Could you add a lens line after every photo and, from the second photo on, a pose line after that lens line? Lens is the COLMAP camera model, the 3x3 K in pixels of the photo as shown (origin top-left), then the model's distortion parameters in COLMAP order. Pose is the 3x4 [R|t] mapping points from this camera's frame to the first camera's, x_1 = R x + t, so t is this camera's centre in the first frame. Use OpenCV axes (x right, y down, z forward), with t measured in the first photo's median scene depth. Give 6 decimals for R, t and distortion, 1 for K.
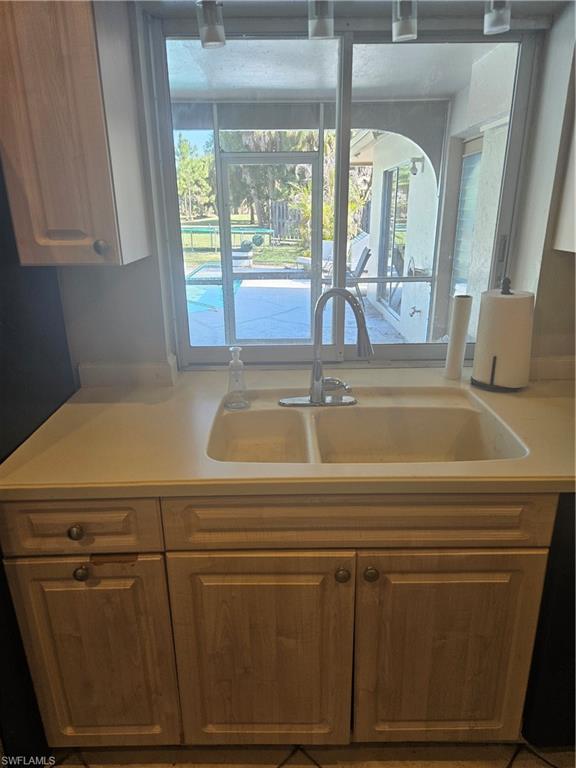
lens RADIAL K [[514.6, 0, 287.5], [0, 514.6, 382.4], [0, 0, 1]] dist [0.055097, -0.036605]
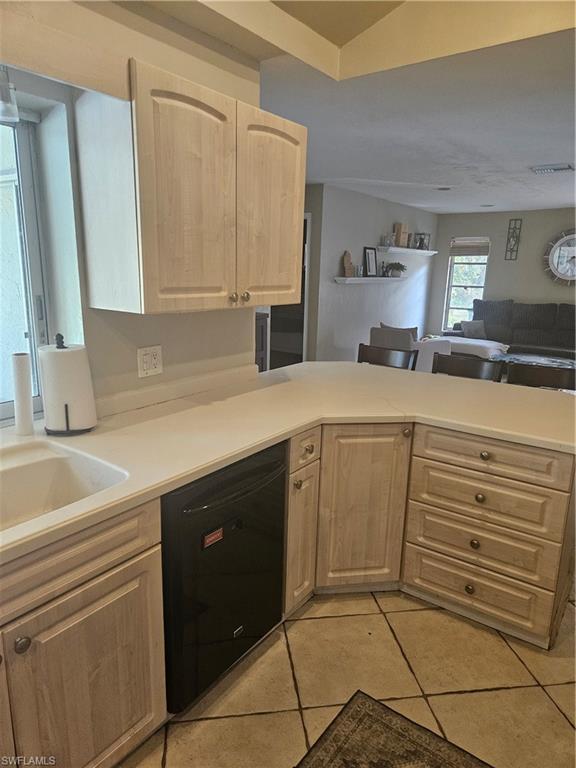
lens RADIAL K [[514.6, 0, 287.5], [0, 514.6, 387.2], [0, 0, 1]] dist [0.055097, -0.036605]
pose [[0.598463, -0.161844, 0.784633, -0.198041], [0.228482, 0.973188, 0.026467, -0.008277], [-0.767879, 0.163435, 0.619395, -0.053287]]
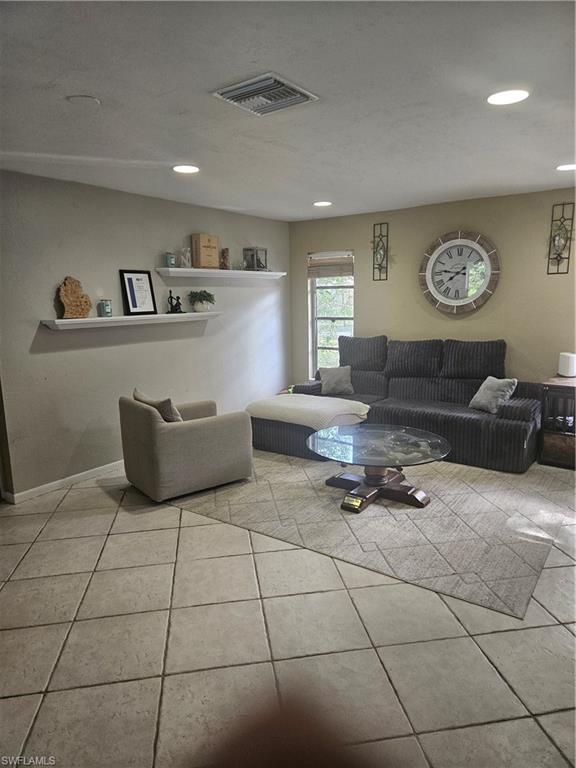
lens RADIAL K [[514.6, 0, 286.4], [0, 514.6, 389.7], [0, 0, 1]] dist [0.055097, -0.036605]
pose [[0.568959, -0.156701, 0.807298, 2.173443], [0.278725, 0.960319, -0.010033, 0.000716], [-0.773691, 0.230722, 0.590058, -0.243973]]
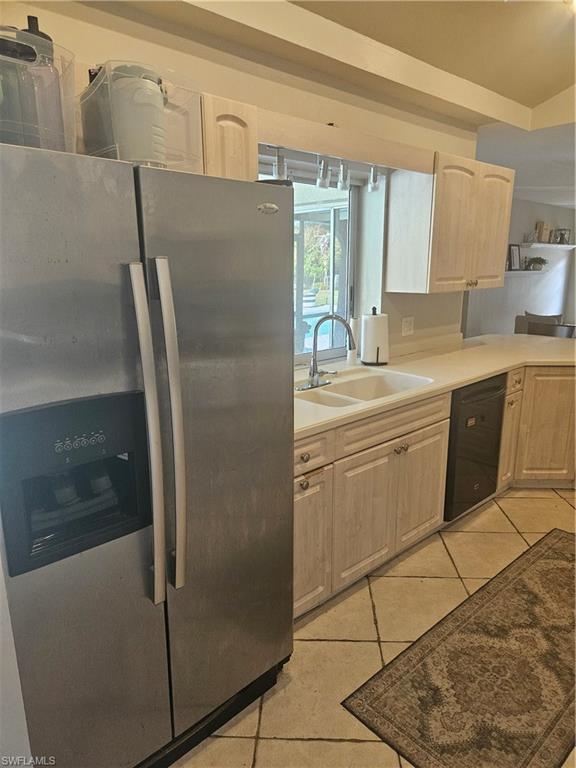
lens RADIAL K [[514.6, 0, 292.4], [0, 514.6, 387.6], [0, 0, 1]] dist [0.055097, -0.036605]
pose [[0.736528, -0.152672, 0.658952, -1.250385], [0.216669, 0.976114, -0.016022, 0.065568], [-0.640766, 0.154575, 0.752014, -0.233938]]
